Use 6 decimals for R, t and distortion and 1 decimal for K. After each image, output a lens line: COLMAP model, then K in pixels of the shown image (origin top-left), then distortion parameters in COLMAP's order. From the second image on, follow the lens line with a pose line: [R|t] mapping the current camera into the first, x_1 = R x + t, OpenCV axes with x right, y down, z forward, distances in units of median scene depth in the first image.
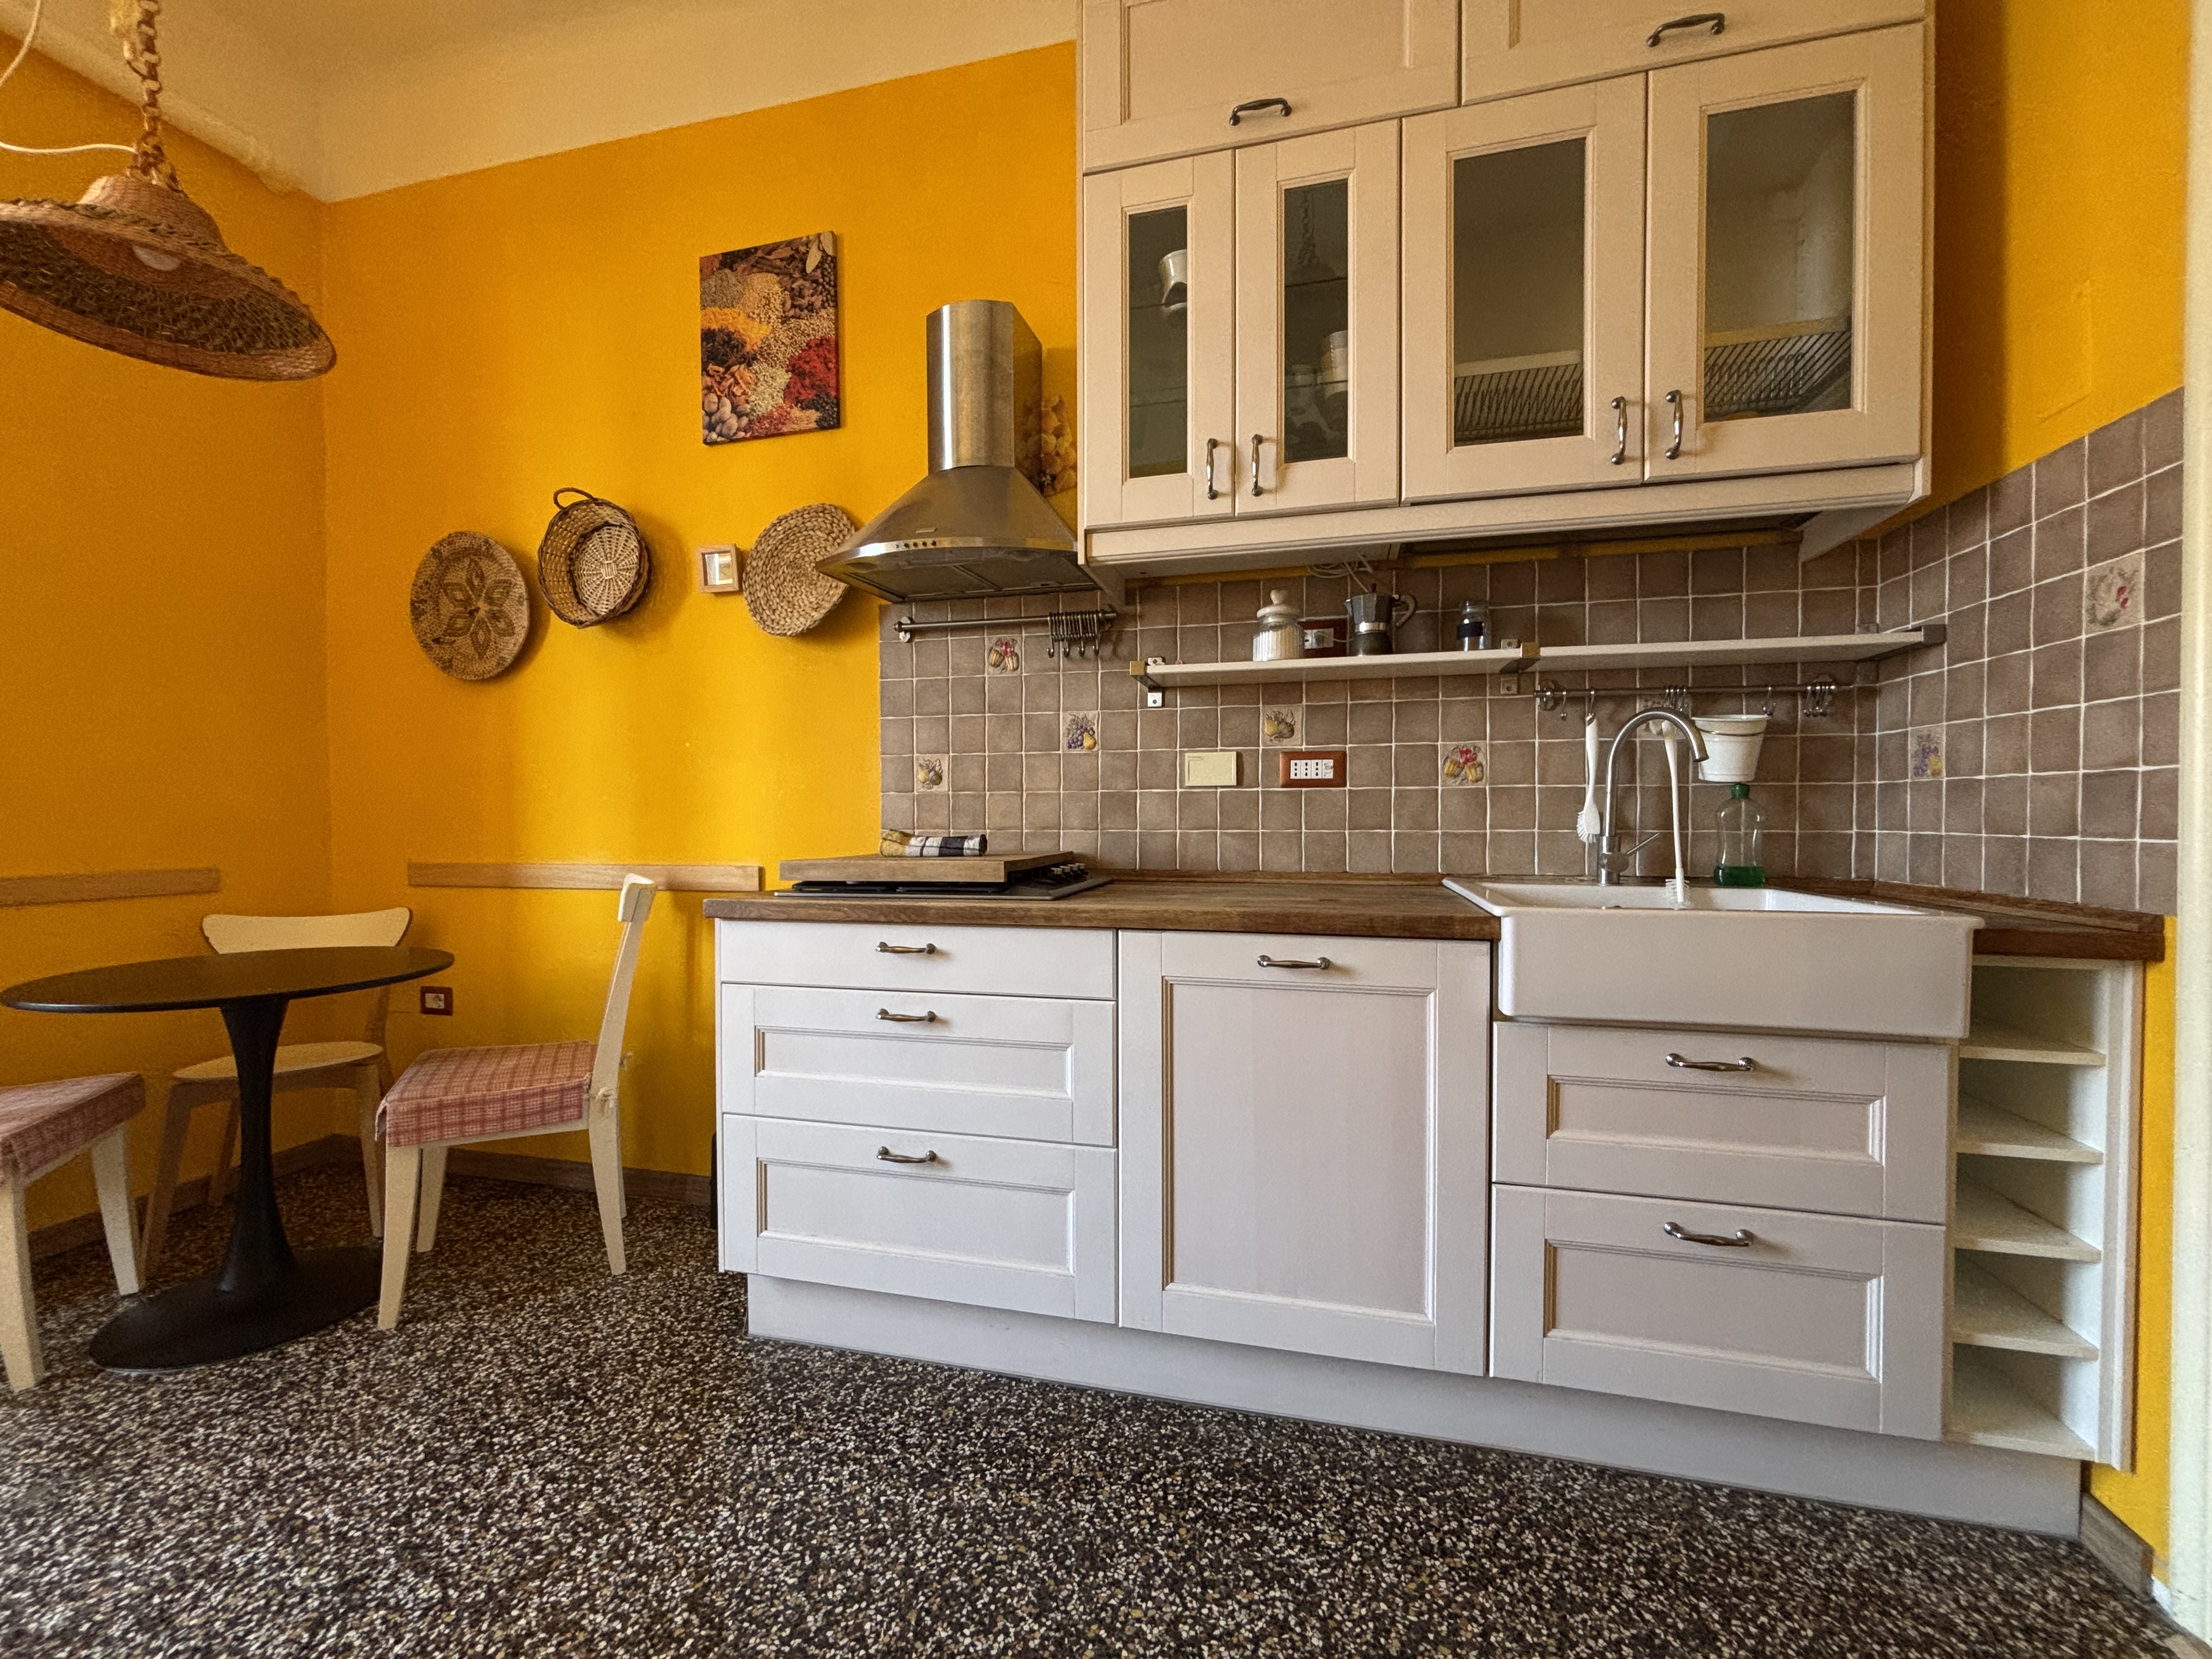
lens RADIAL K [[893.1, 0, 1098.8], [0, 893.1, 834.9], [0, 0, 1]] dist [-0.002450, 0.001150]
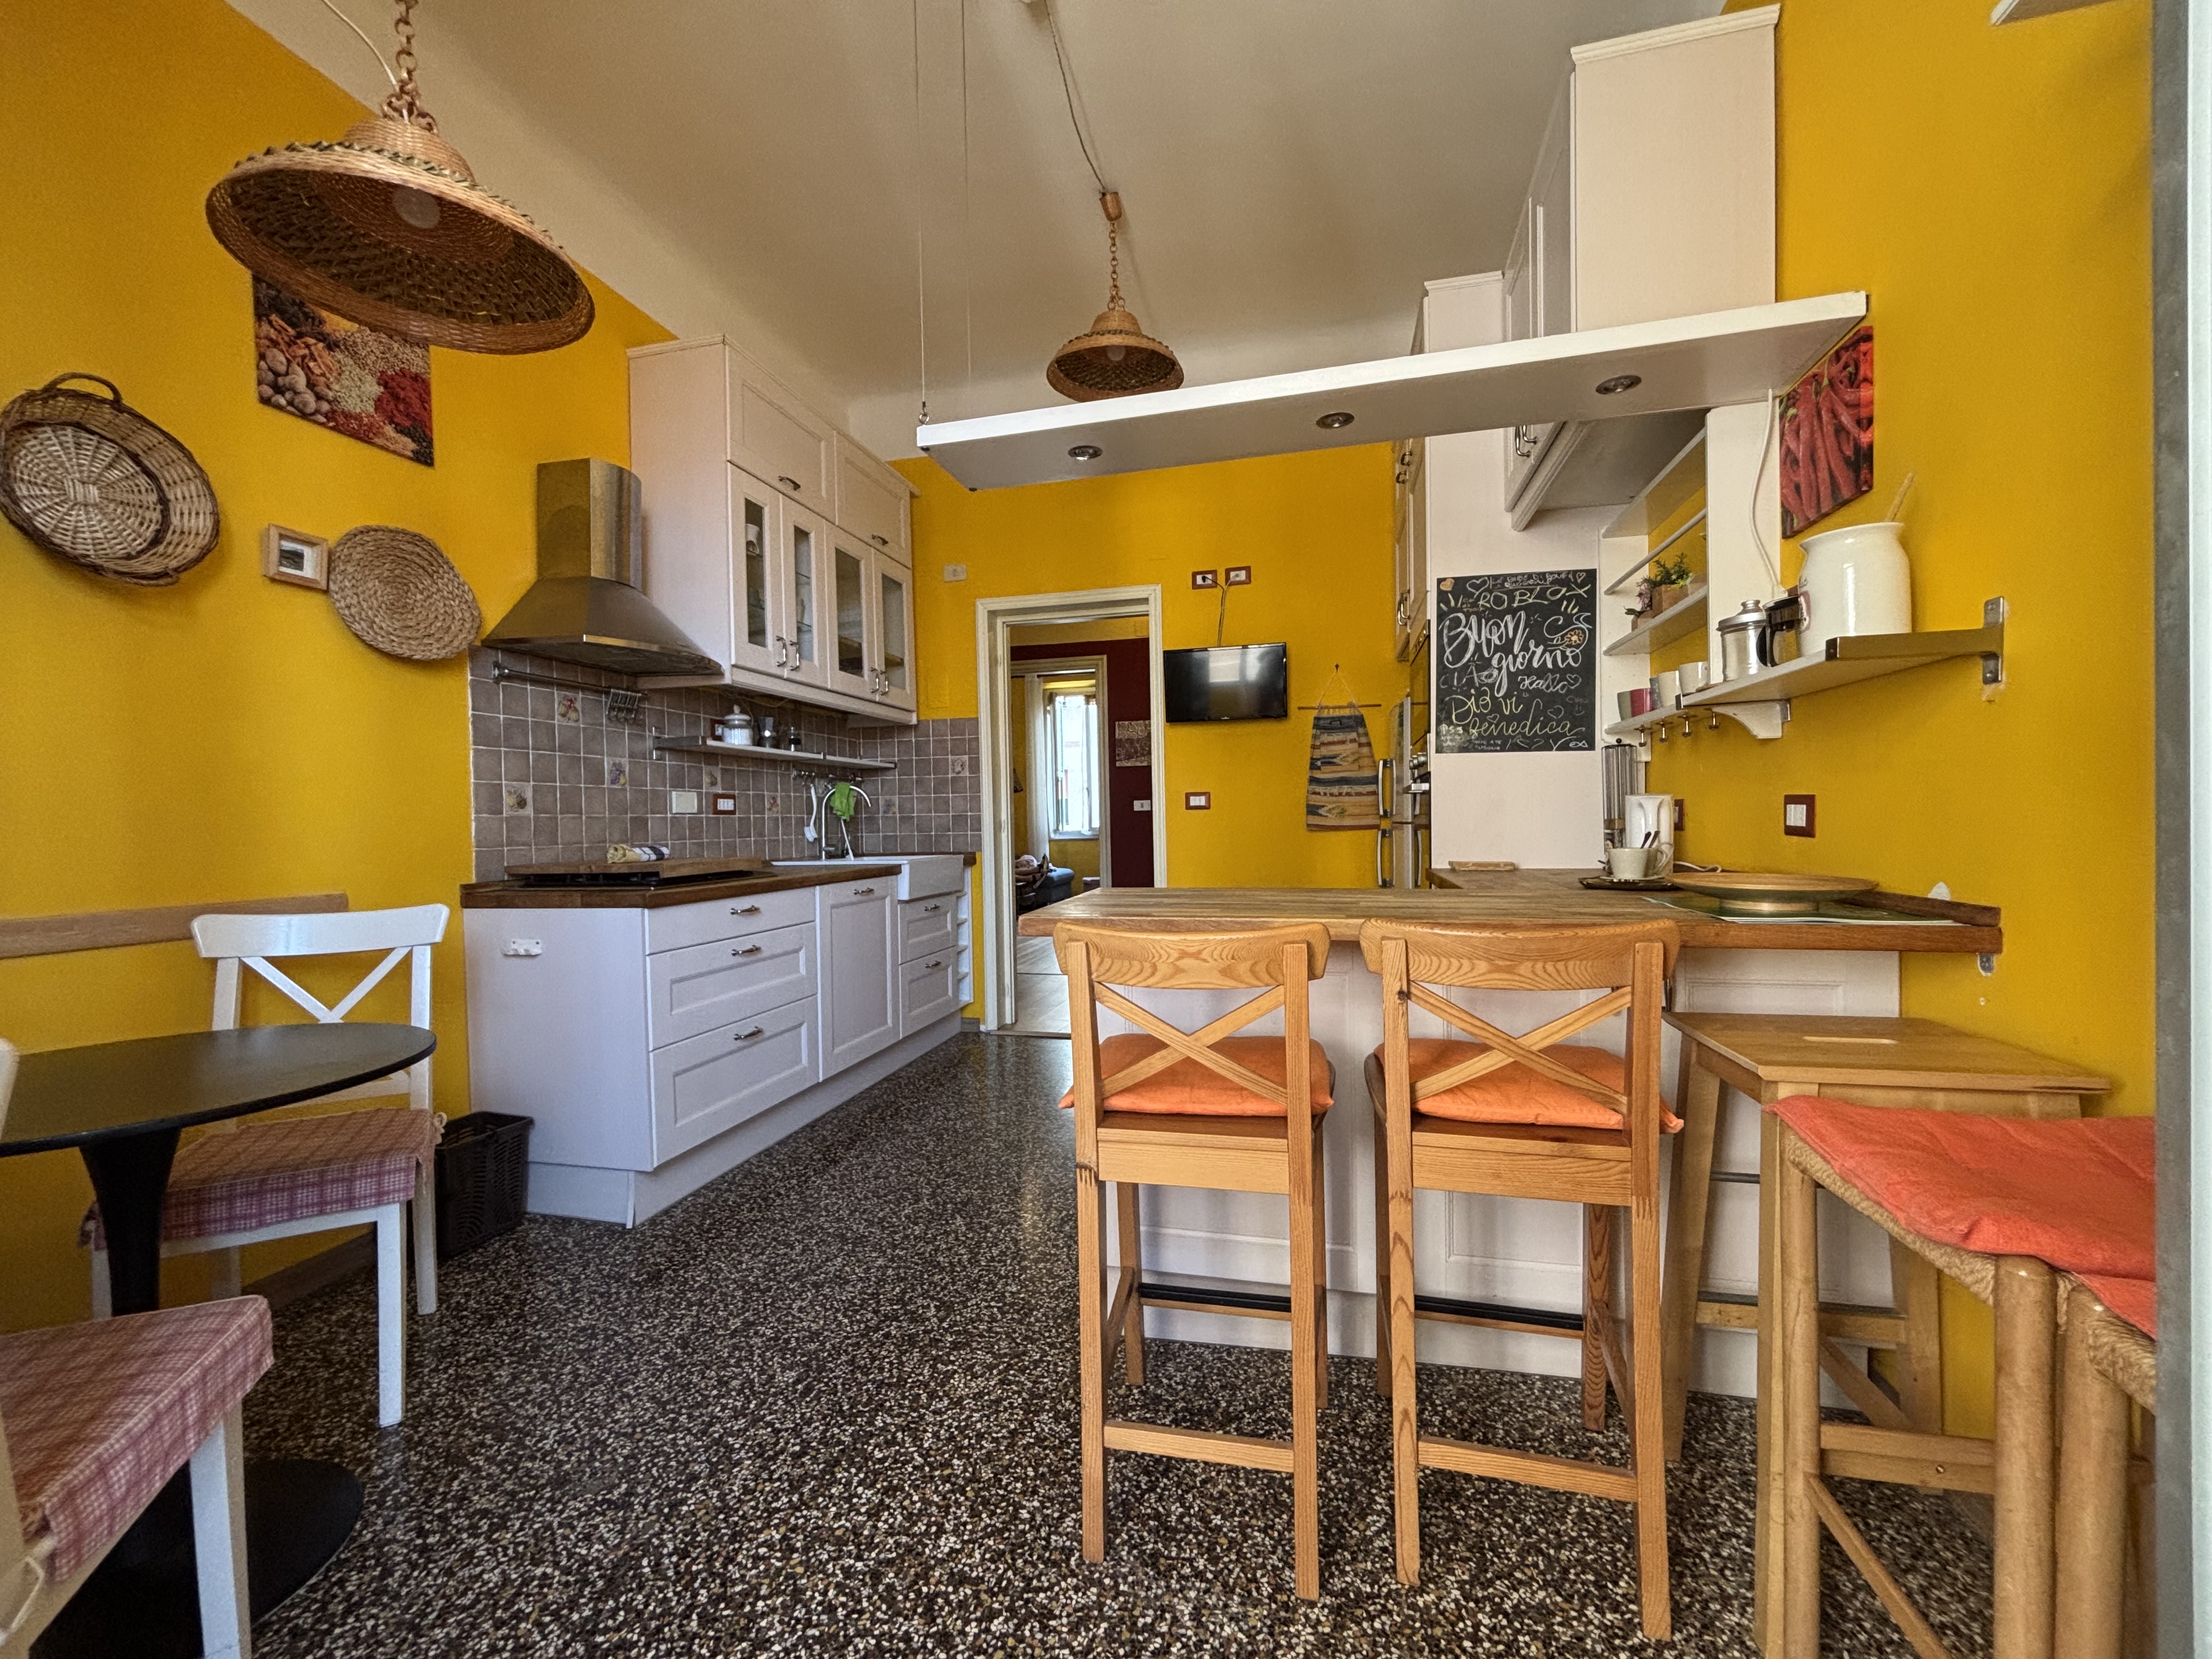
lens RADIAL K [[893.1, 0, 1113.5], [0, 893.1, 836.8], [0, 0, 1]] dist [-0.002450, 0.001150]
pose [[-0.009240, -0.015376, 0.999839, -1.856109], [0.037311, 0.999180, 0.015711, -0.011192], [-0.999261, 0.037450, -0.008658, 0.307864]]
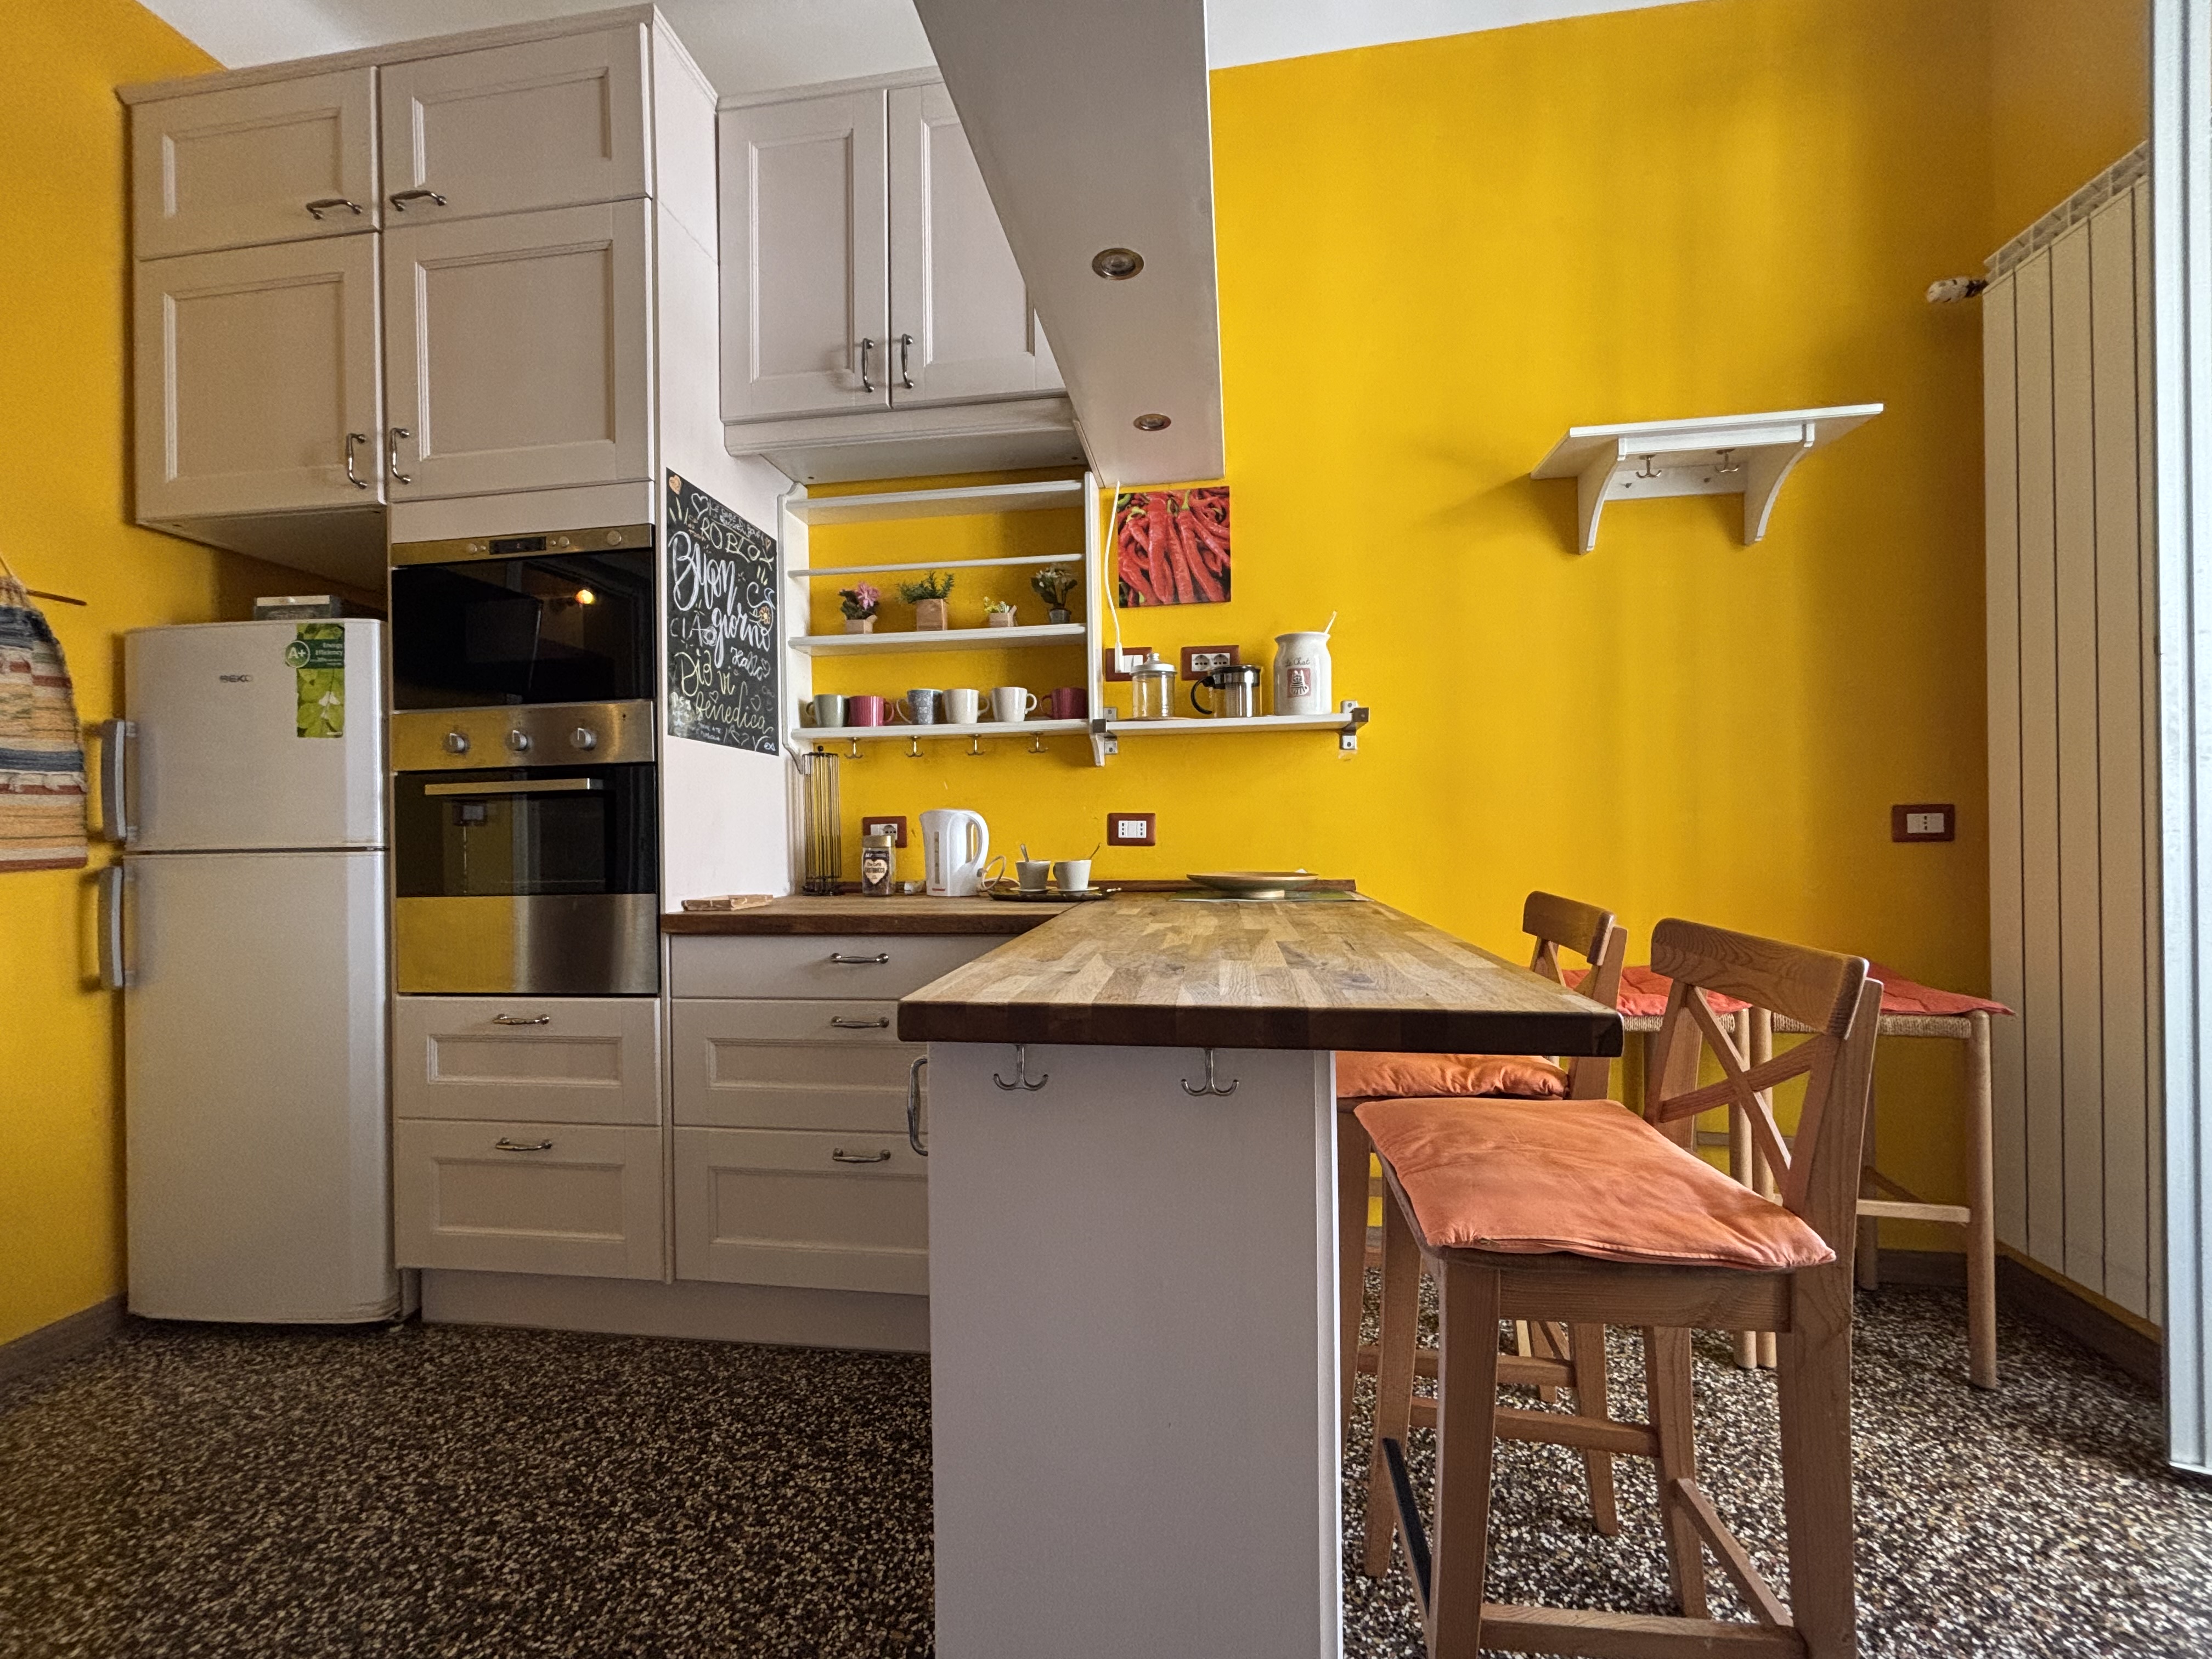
lens RADIAL K [[893.1, 0, 1093.1], [0, 893.1, 830.3], [0, 0, 1]] dist [-0.002450, 0.001150]
pose [[-0.994715, 0.018522, -0.100991, -0.585210], [0.016547, 0.999656, 0.020355, -0.016816], [0.101333, 0.018576, -0.994679, 0.811085]]
